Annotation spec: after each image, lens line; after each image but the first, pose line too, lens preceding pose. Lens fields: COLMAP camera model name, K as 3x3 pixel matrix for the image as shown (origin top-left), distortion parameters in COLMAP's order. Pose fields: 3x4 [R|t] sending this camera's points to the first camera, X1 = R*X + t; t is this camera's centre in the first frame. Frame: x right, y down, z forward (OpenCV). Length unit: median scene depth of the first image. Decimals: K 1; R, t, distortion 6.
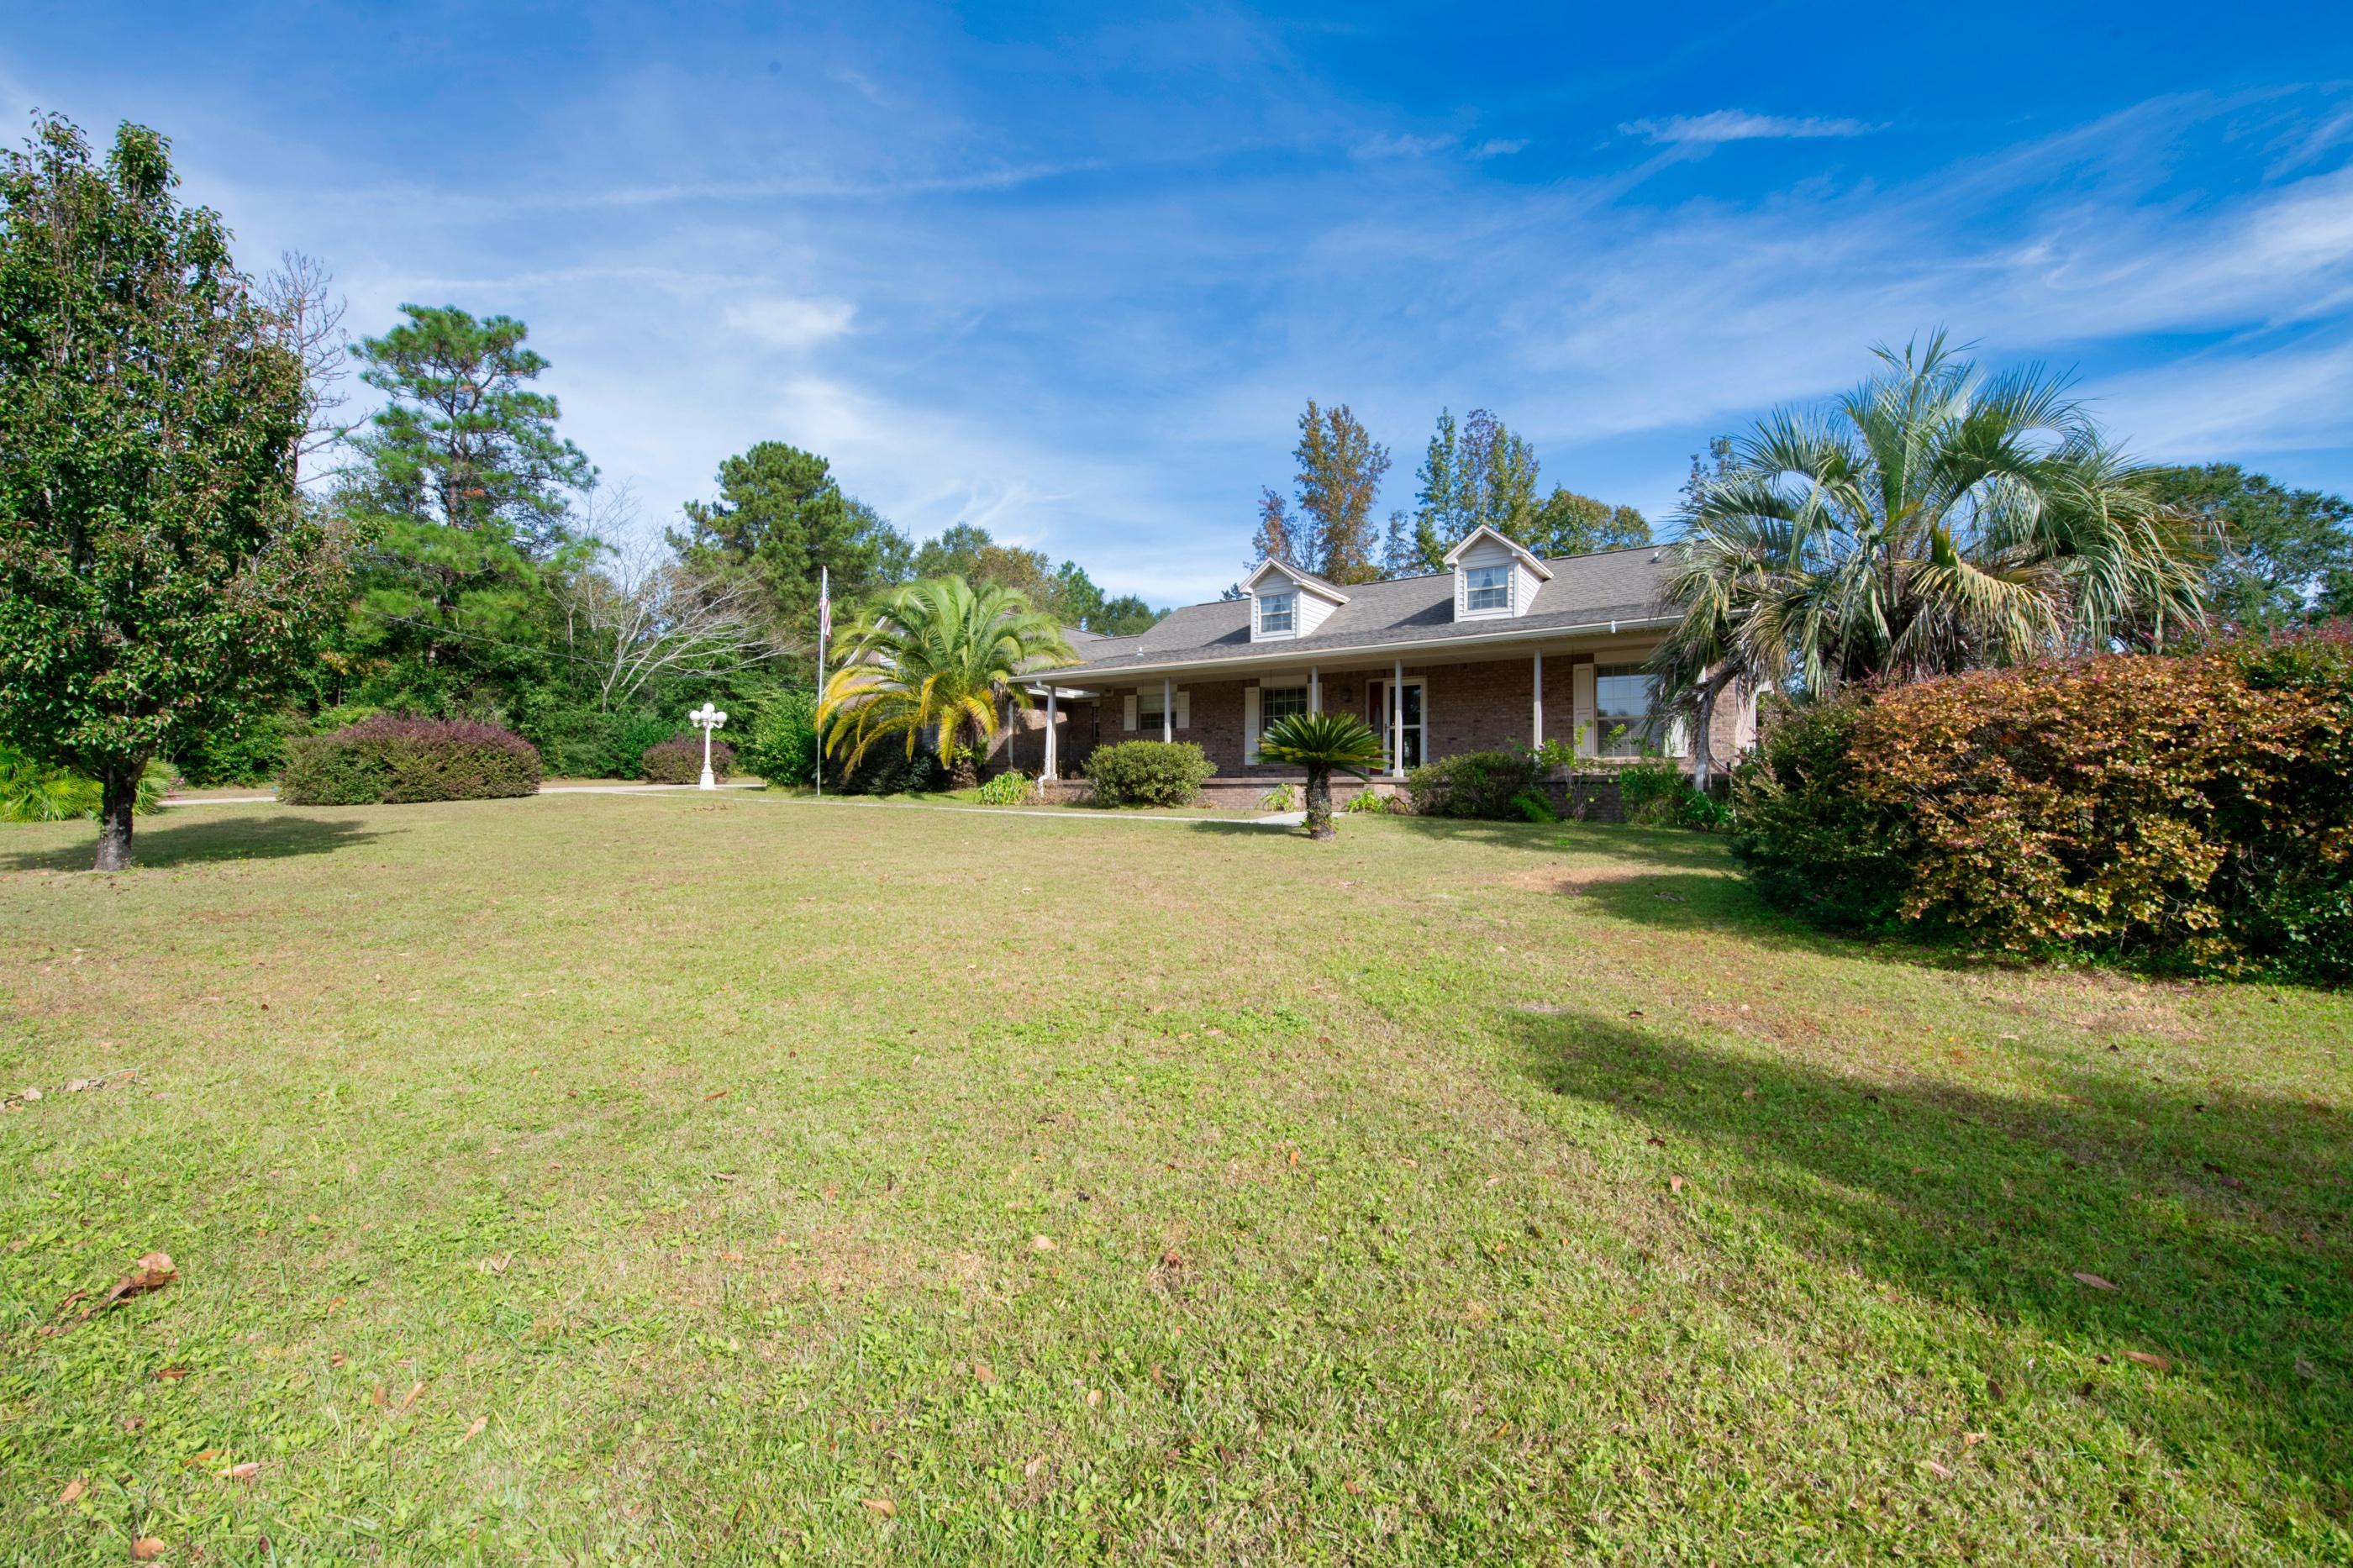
lens RADIAL K [[959.8, 0, 1217.3], [0, 959.8, 784.1], [0, 0, 1]] dist [-0.001394, -0.000667]
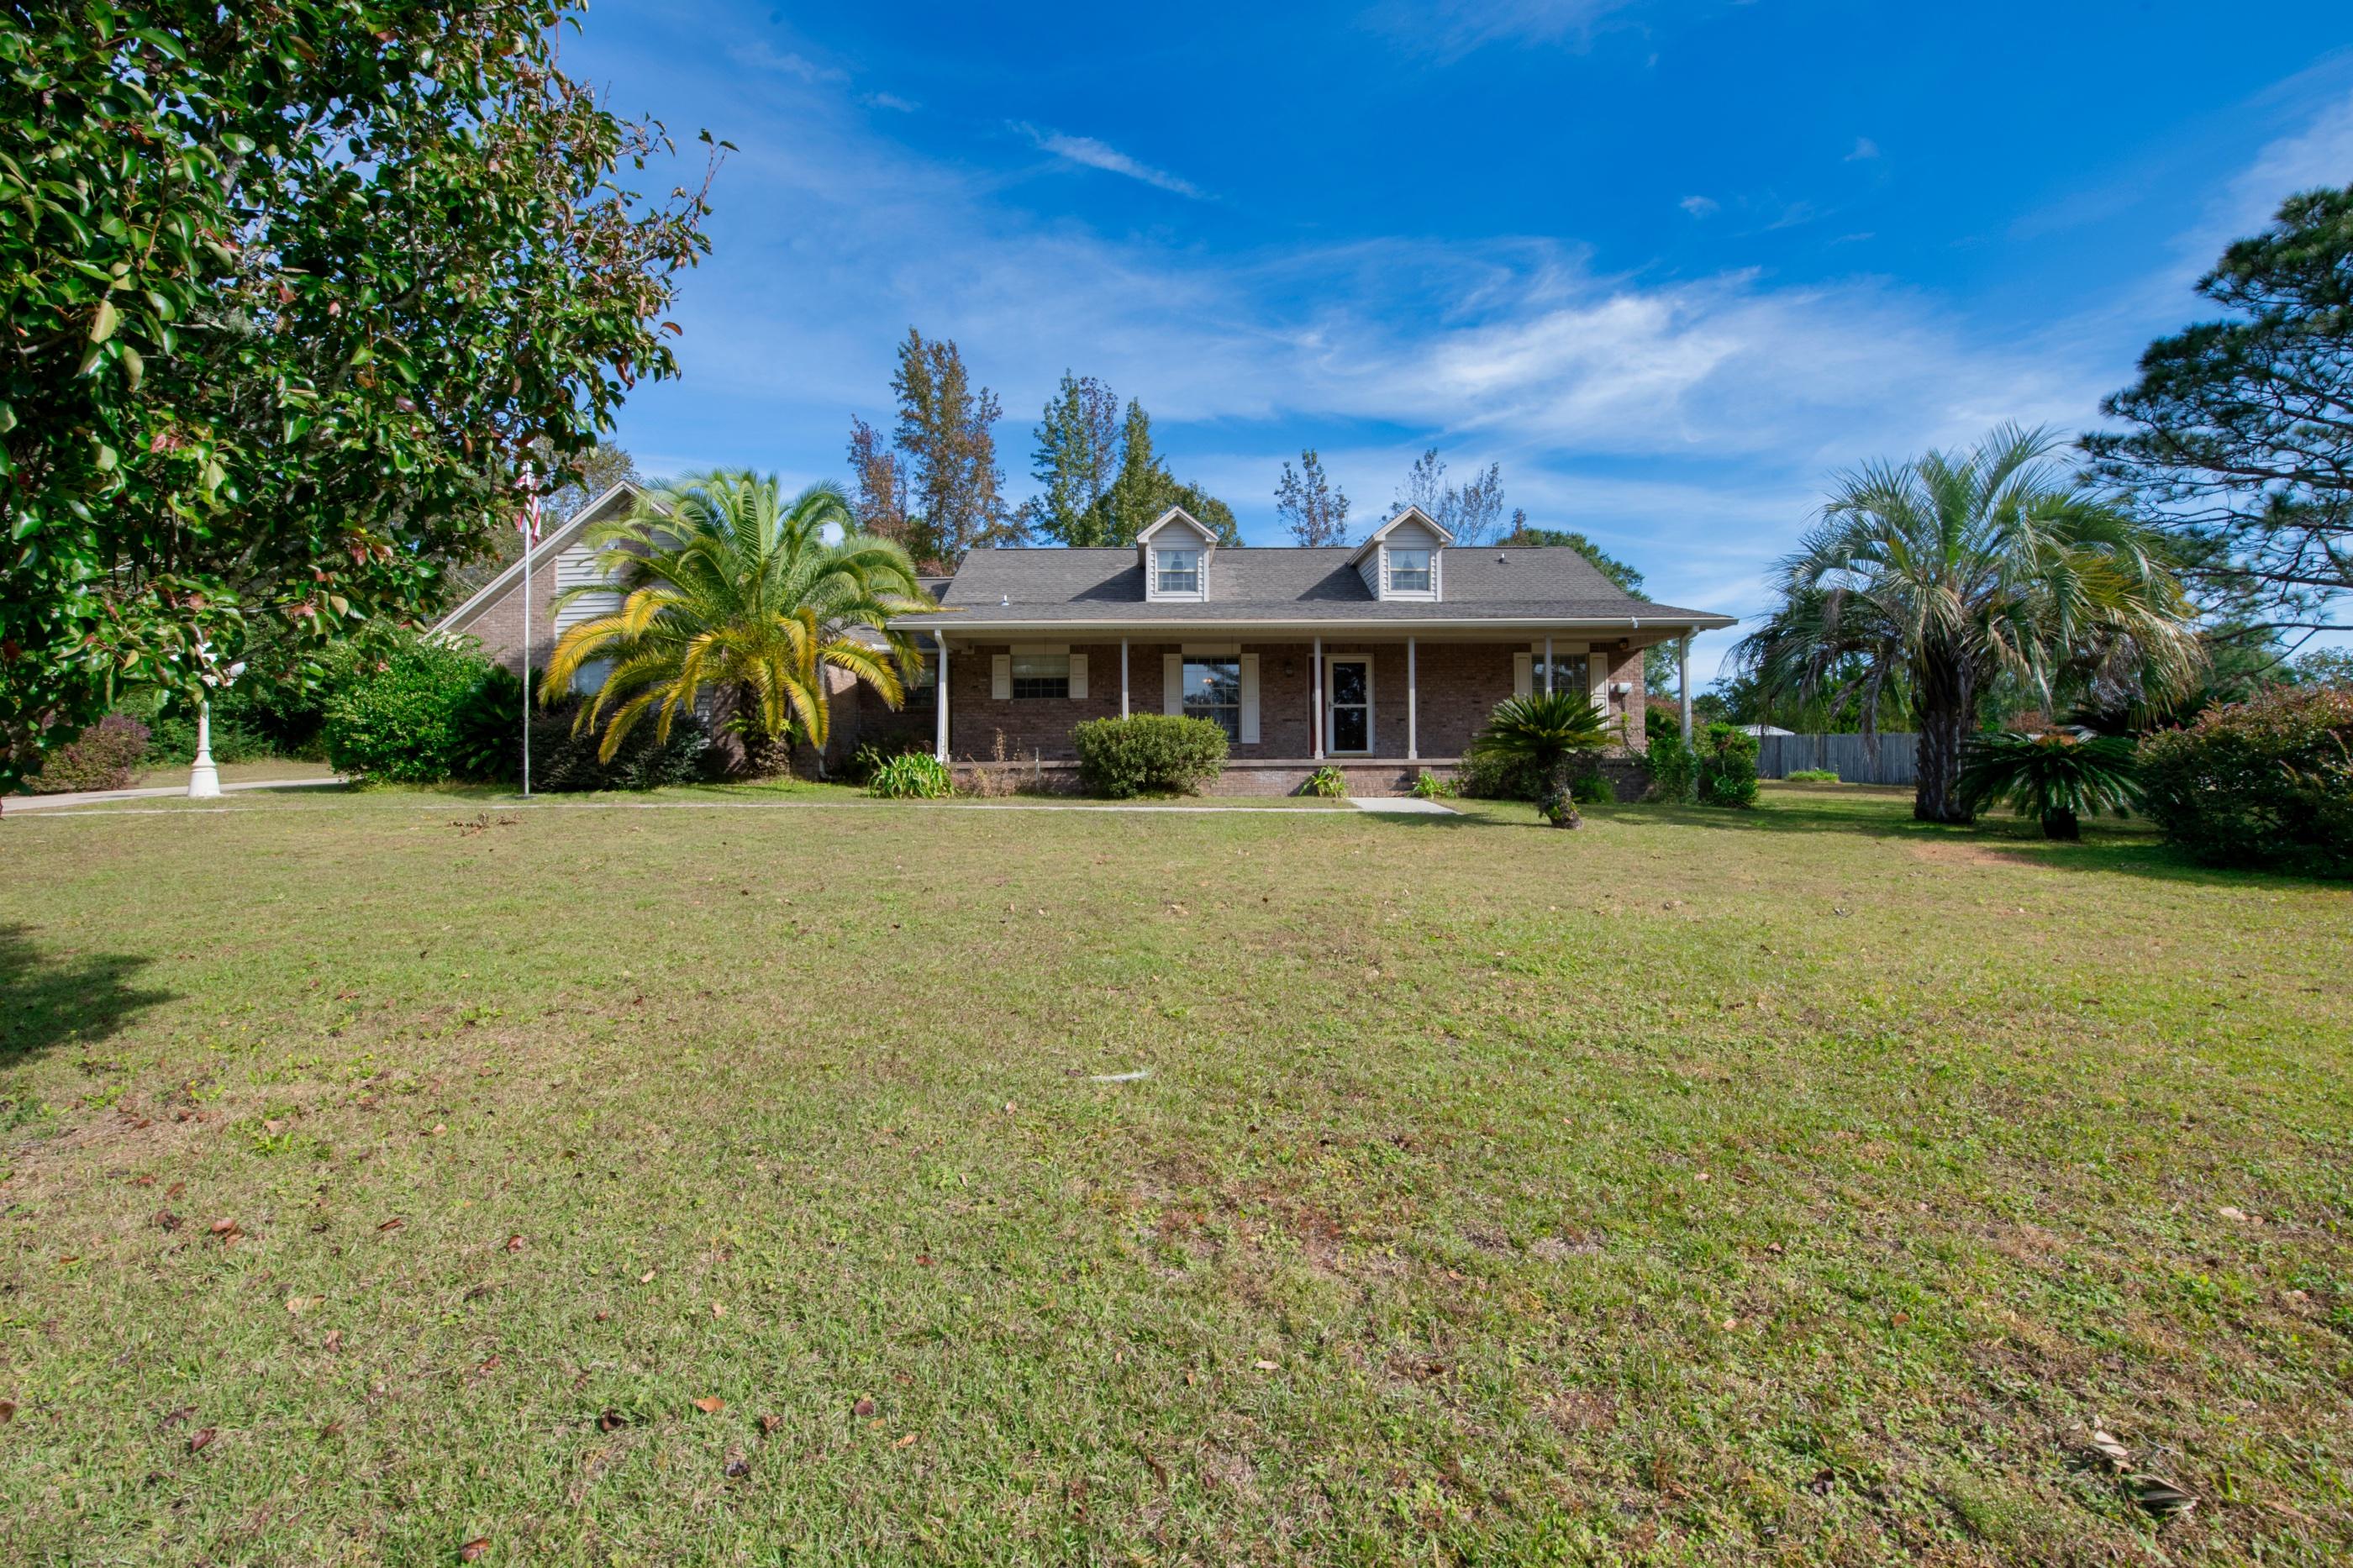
lens RADIAL K [[1025.2, 0, 1222.1], [0, 1025.2, 789.9], [0, 0, 1]] dist [-0.042109, -0.000255]
pose [[0.824272, -0.019789, 0.565848, -0.361837], [0.013019, 0.999787, 0.016000, 0.003561], [-0.566044, -0.005822, 0.824354, 0.176273]]
